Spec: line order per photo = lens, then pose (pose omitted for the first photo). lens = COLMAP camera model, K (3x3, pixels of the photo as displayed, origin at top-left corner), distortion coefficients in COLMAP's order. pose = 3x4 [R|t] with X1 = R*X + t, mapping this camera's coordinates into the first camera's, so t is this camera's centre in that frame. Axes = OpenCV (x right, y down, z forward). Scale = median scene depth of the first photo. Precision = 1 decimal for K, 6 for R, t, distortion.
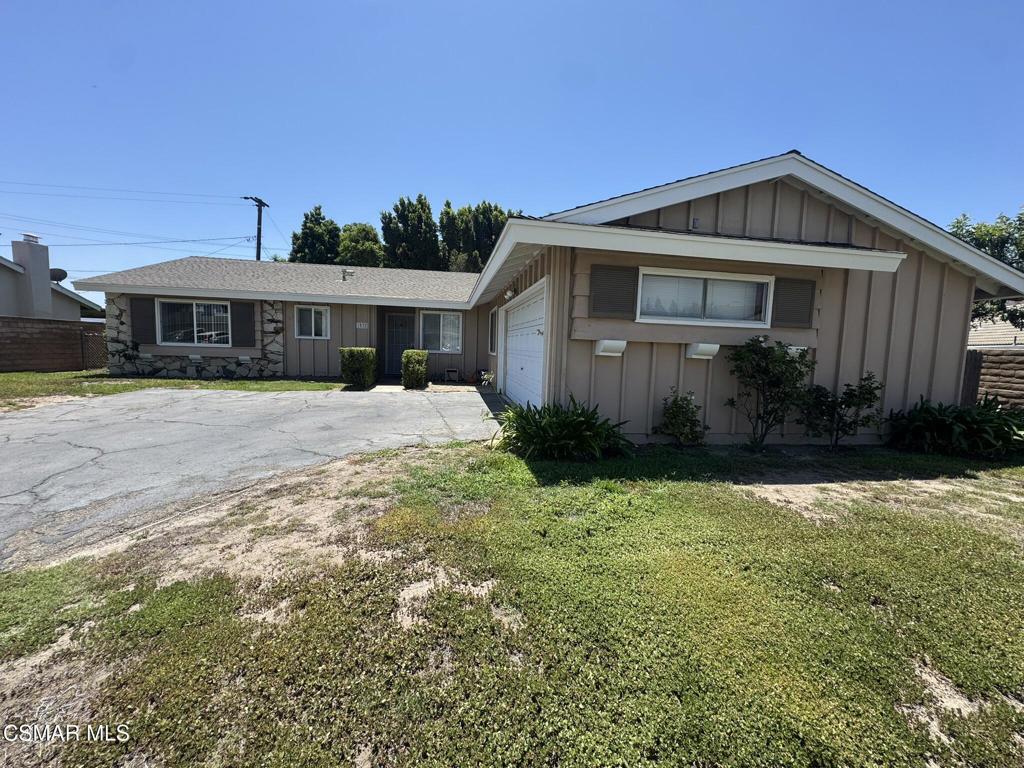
lens RADIAL K [[408.1, 0, 512.3], [0, 408.1, 382.2], [0, 0, 1]] dist [-0.000849, 0.000014]
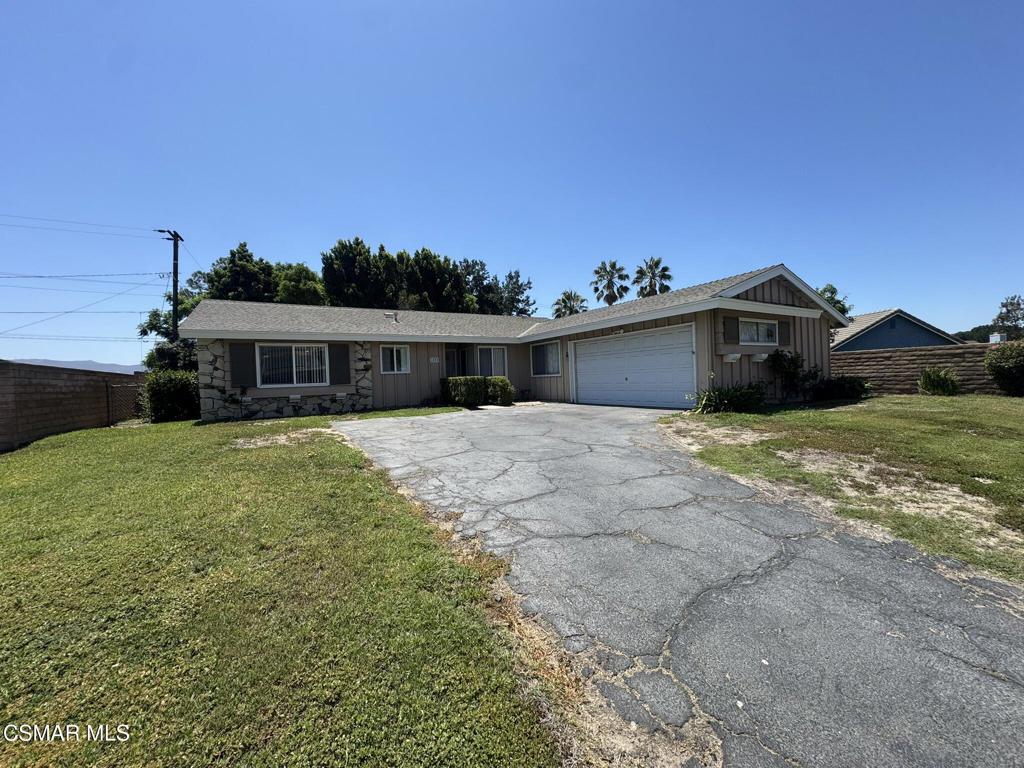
lens RADIAL K [[408.1, 0, 513.3], [0, 408.1, 381.0], [0, 0, 1]] dist [-0.000849, 0.000014]
pose [[0.923518, -0.069373, 0.377229, -0.631644], [0.099736, 0.993109, -0.061537, 0.017777], [-0.370360, 0.094454, 0.924074, -0.178137]]
